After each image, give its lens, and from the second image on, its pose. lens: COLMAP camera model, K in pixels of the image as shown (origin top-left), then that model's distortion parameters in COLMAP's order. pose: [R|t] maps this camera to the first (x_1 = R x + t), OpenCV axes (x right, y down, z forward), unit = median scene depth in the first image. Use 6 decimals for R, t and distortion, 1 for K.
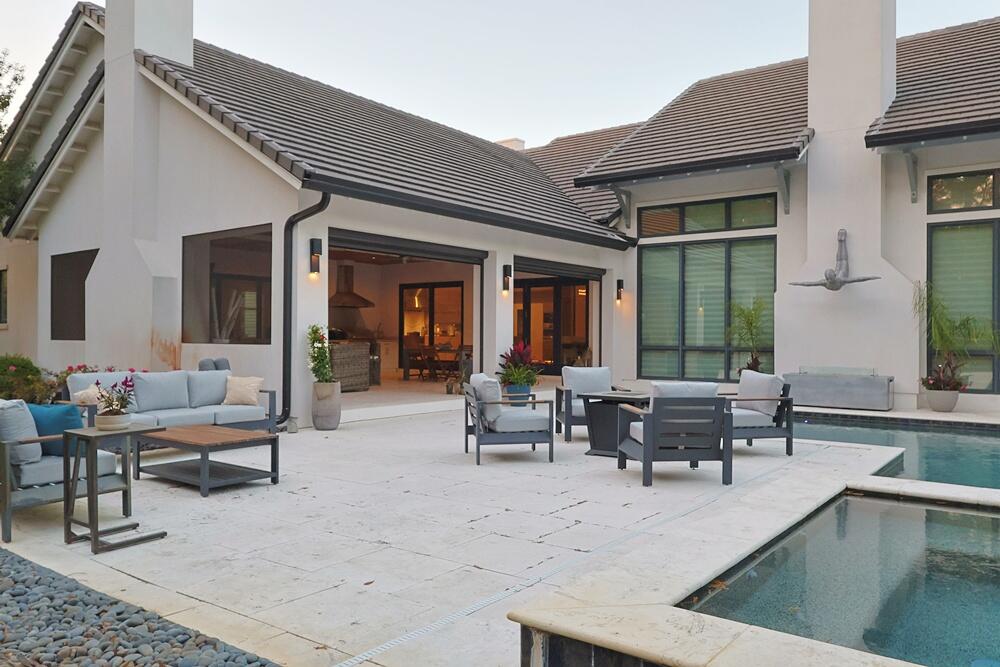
lens RADIAL K [[747.9, 0, 500.0], [0, 747.9, 333.5], [0, 0, 1]] dist [-0.004434, -0.000462]
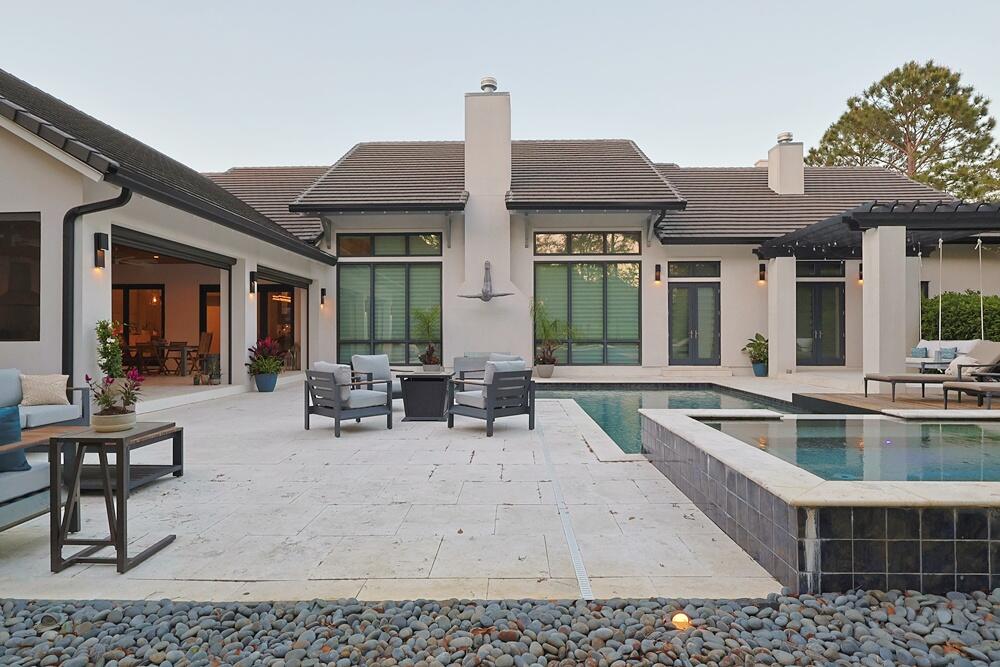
lens RADIAL K [[555.7, 0, 500.0], [0, 555.7, 333.5], [0, 0, 1]] dist [-0.000328, -0.000326]
pose [[0.814172, -0.005248, 0.580600, -0.181959], [0.004956, 0.999986, 0.002090, 0.005118], [-0.580603, 0.001176, 0.814186, 0.070084]]
